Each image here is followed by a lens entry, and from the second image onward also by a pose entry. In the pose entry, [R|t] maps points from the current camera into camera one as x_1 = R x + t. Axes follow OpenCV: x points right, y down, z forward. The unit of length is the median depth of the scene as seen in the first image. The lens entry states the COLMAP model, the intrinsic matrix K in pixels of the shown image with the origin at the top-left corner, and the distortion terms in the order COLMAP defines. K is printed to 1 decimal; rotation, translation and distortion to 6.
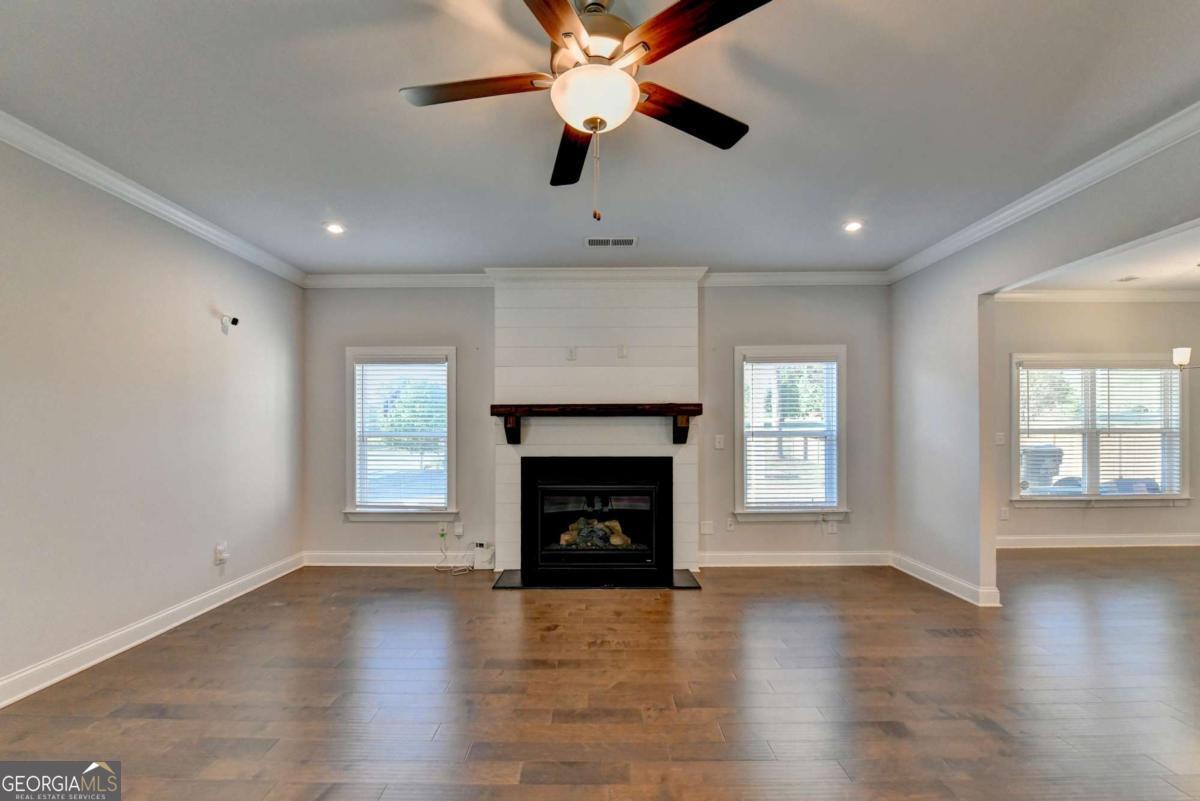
lens RADIAL K [[494.3, 0, 587.6], [0, 494.3, 433.0], [0, 0, 1]] dist [-0.015907, -0.001714]
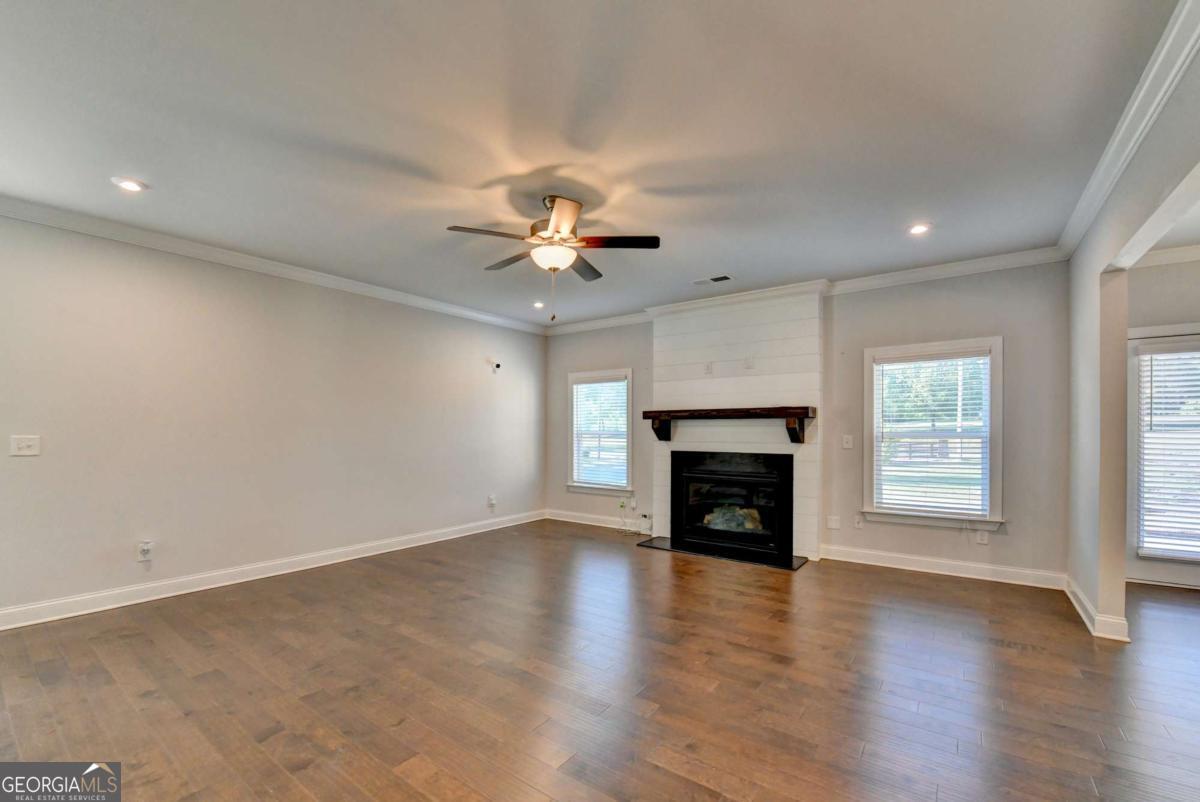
lens RADIAL K [[494.3, 0, 586.0], [0, 494.3, 438.3], [0, 0, 1]] dist [-0.015907, -0.001714]
pose [[0.805997, 0.012927, -0.591779, 0.441957], [-0.006647, 0.999896, 0.012788, 0.000841], [0.591883, -0.006373, 0.805999, -0.169410]]
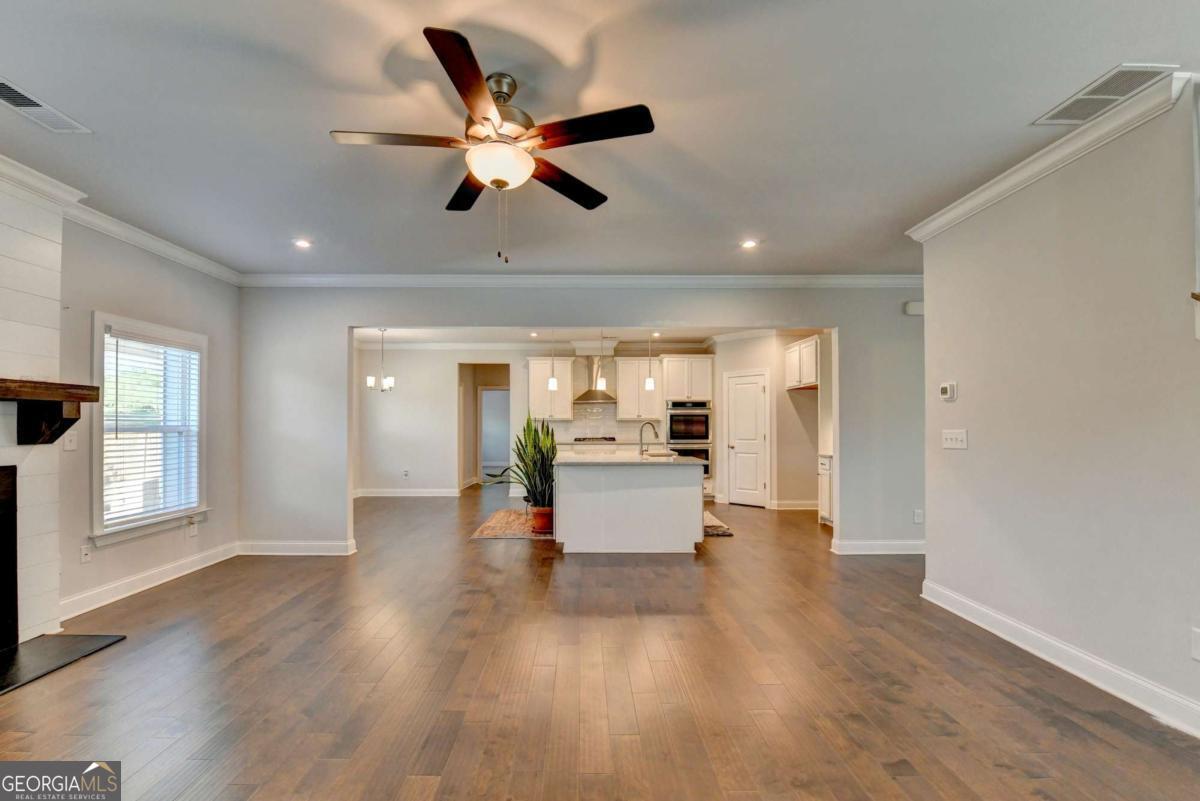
lens RADIAL K [[494.3, 0, 588.8], [0, 494.3, 423.0], [0, 0, 1]] dist [-0.015907, -0.001714]
pose [[-0.035387, 0.011217, 0.999311, -0.454678], [0.003686, 0.999932, -0.011094, 0.003813], [-0.999367, 0.003291, -0.035426, 0.288695]]
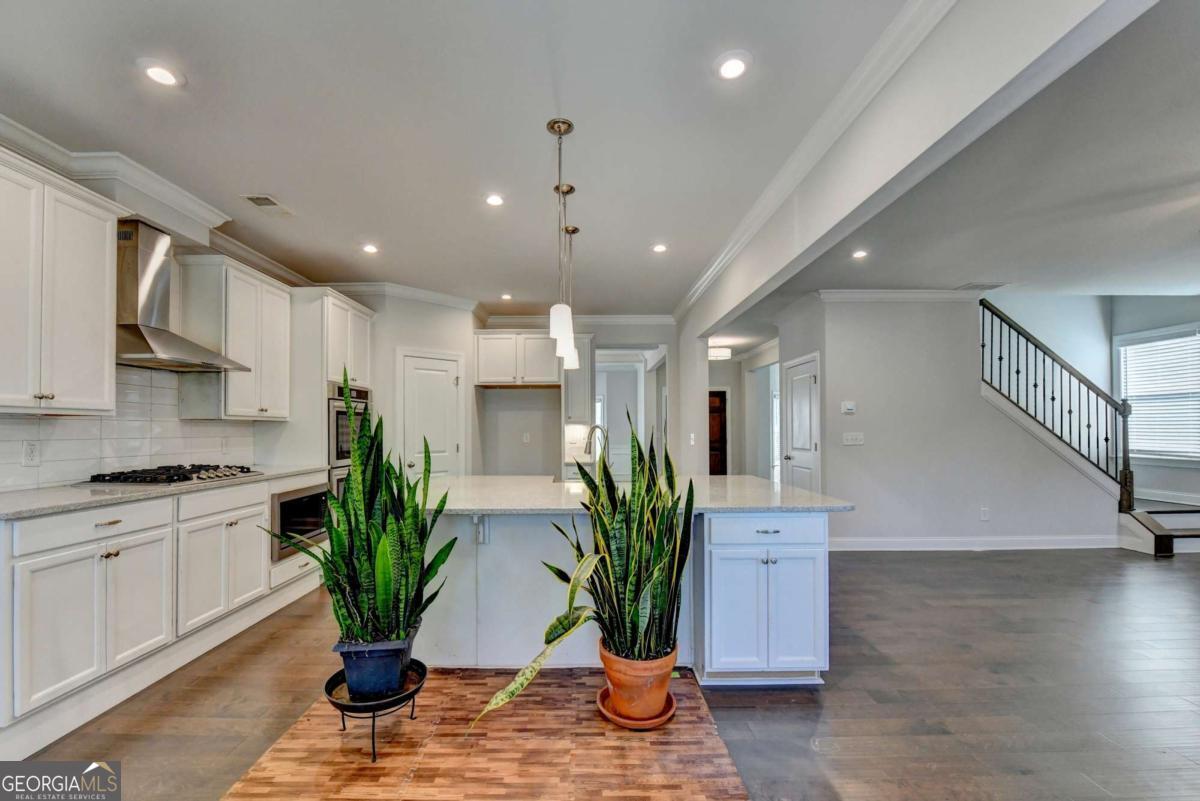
lens RADIAL K [[494.3, 0, 592.4], [0, 494.3, 426.1], [0, 0, 1]] dist [-0.015907, -0.001714]
pose [[-0.999750, 0.010017, -0.020004, 0.904004], [0.010094, 0.999942, -0.003768, -0.010283], [0.019965, -0.003969, -0.999793, 0.851048]]
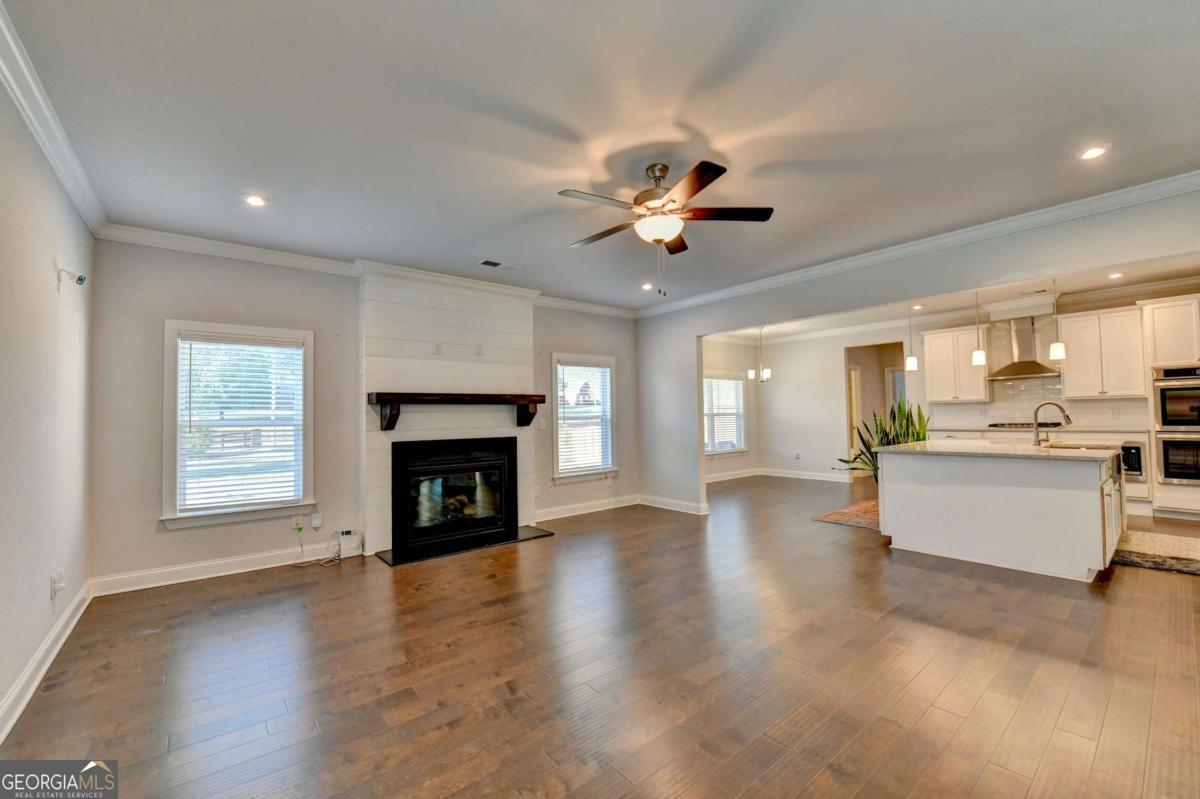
lens RADIAL K [[494.3, 0, 594.7], [0, 494.3, 405.6], [0, 0, 1]] dist [-0.015907, -0.001714]
pose [[0.764868, 0.004358, 0.644172, -0.473870], [0.015695, 0.999554, -0.025397, 0.003802], [-0.643995, 0.029536, 0.764459, -0.087648]]
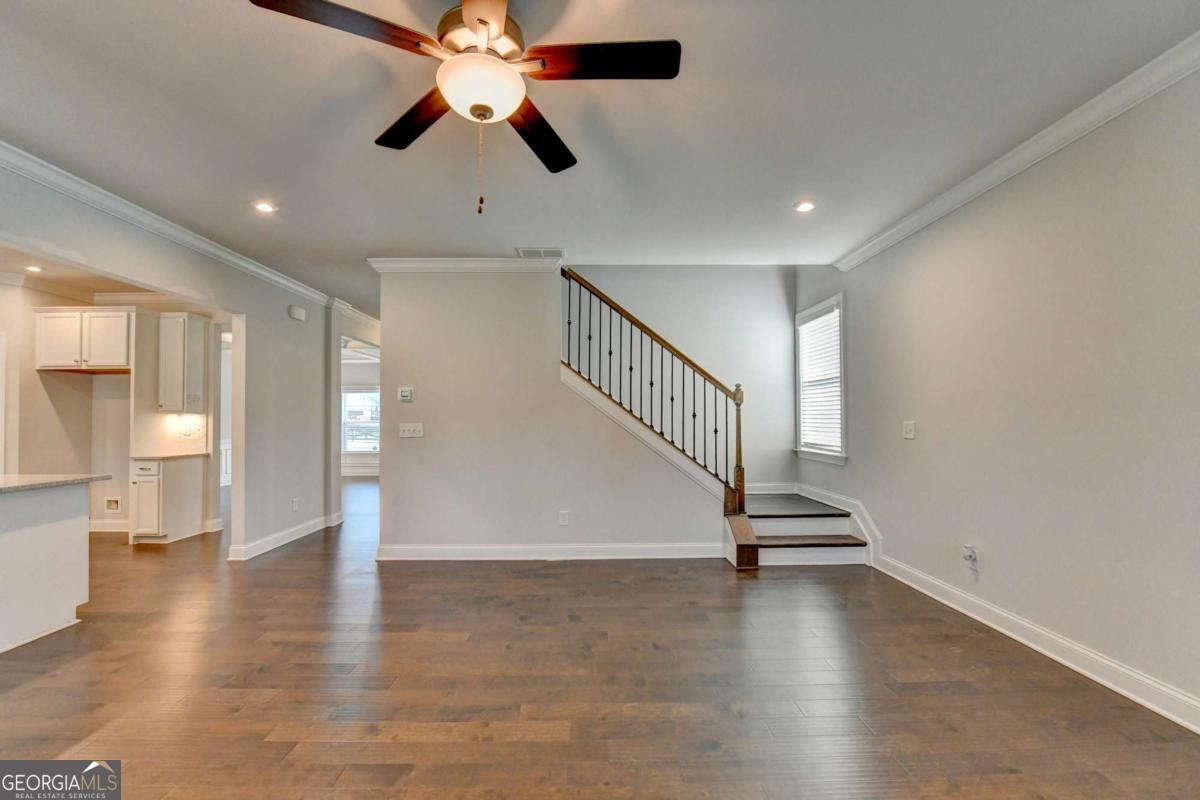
lens RADIAL K [[494.3, 0, 596.7], [0, 494.3, 408.2], [0, 0, 1]] dist [-0.015907, -0.001714]
pose [[-0.999228, 0.009790, -0.038039, -0.070783], [0.010465, 0.999790, -0.017592, -0.001546], [0.037859, -0.017976, -0.999121, 0.726777]]
